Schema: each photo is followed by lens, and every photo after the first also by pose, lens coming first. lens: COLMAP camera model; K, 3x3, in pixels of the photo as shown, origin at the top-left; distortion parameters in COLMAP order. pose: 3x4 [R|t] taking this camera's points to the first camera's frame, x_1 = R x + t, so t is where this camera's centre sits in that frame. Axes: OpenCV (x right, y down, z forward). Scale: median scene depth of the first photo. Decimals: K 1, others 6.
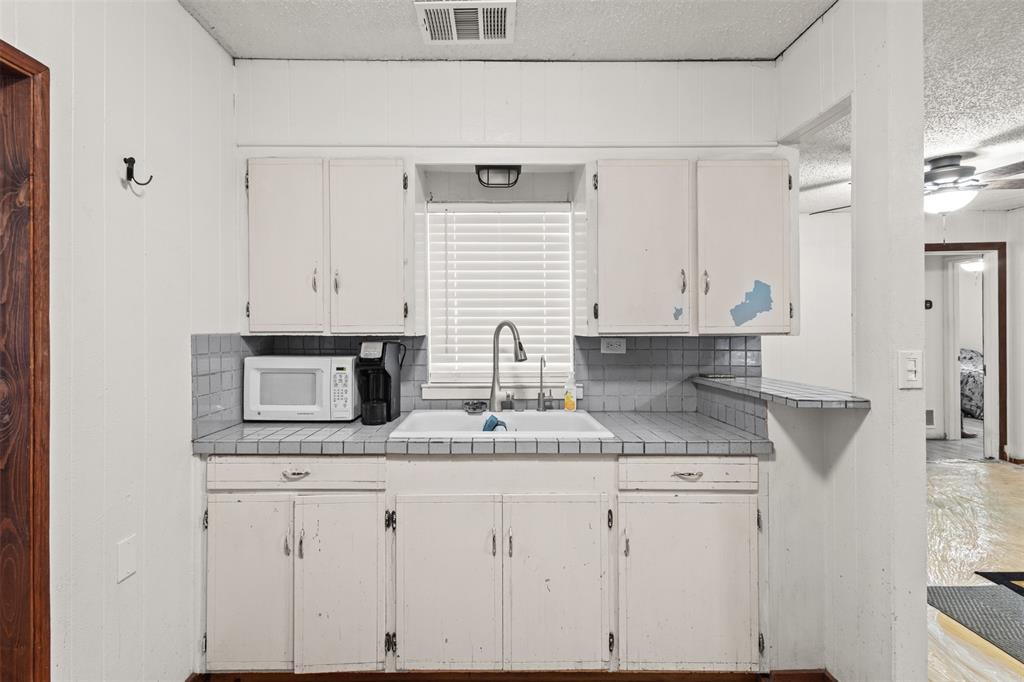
lens RADIAL K [[474.4, 0, 508.6], [0, 474.4, 334.6], [0, 0, 1]] dist [0.005658, 0.000146]
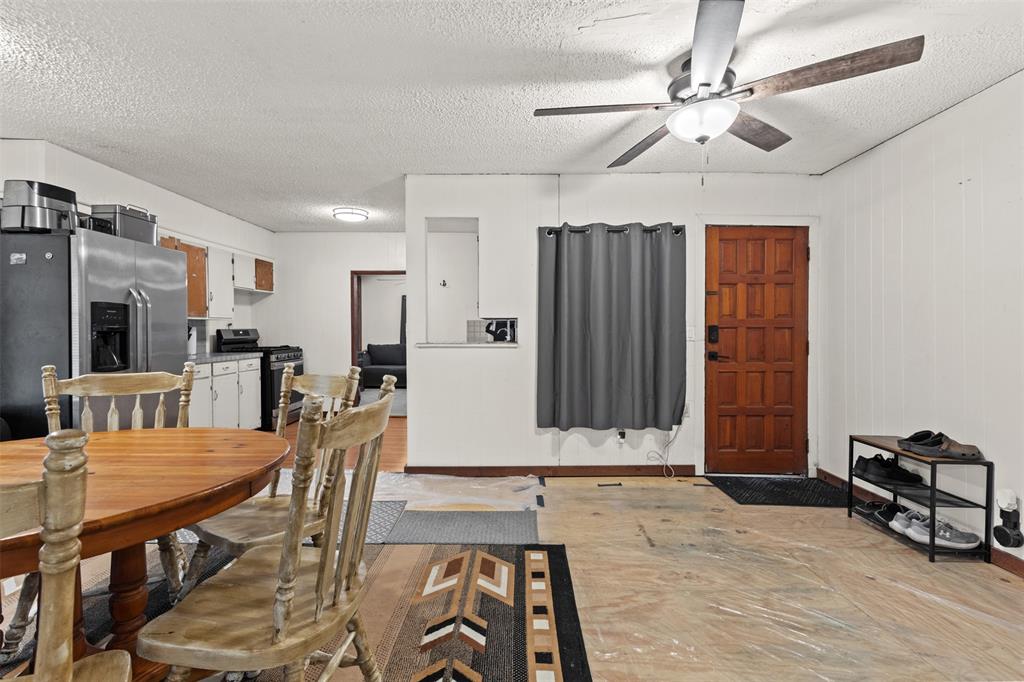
lens RADIAL K [[474.4, 0, 508.6], [0, 474.4, 334.6], [0, 0, 1]] dist [0.005658, 0.000146]
pose [[-0.016131, 0.016693, -0.999731, 2.537256], [-0.006485, 0.999838, 0.016800, 0.038274], [0.999849, 0.006754, -0.016020, 1.157916]]
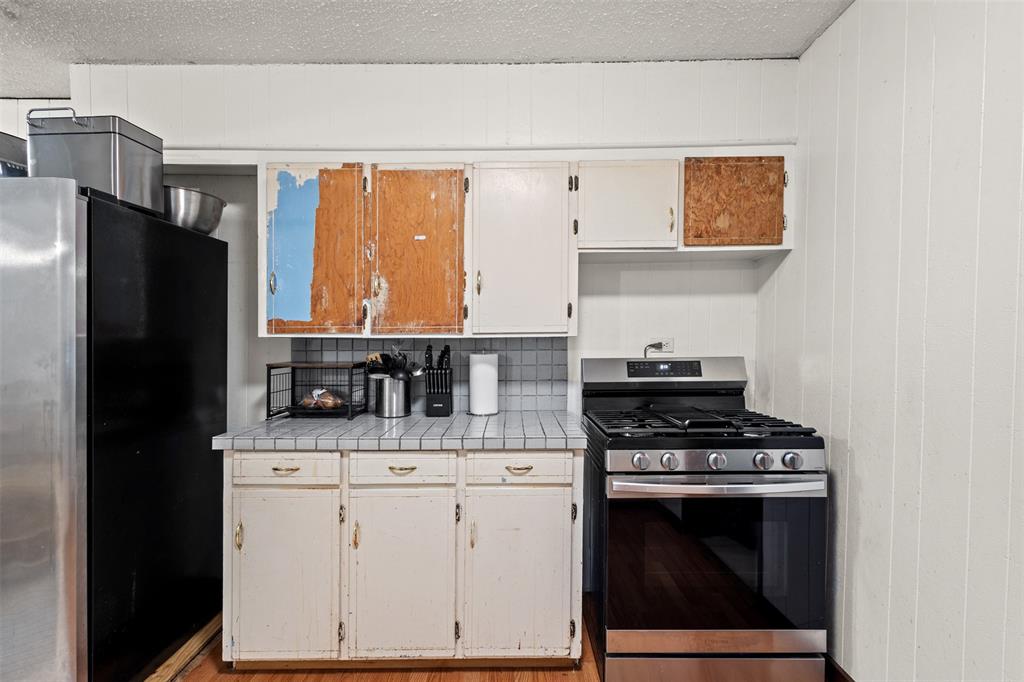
lens RADIAL K [[476.2, 0, 511.3], [0, 476.2, 346.1], [0, 0, 1]] dist [0.010564, 0.000213]
pose [[-0.999913, 0.010977, 0.007294, 0.025200], [0.011171, 0.999568, 0.027171, 0.001478], [-0.006992, 0.027250, -0.999604, 0.599728]]
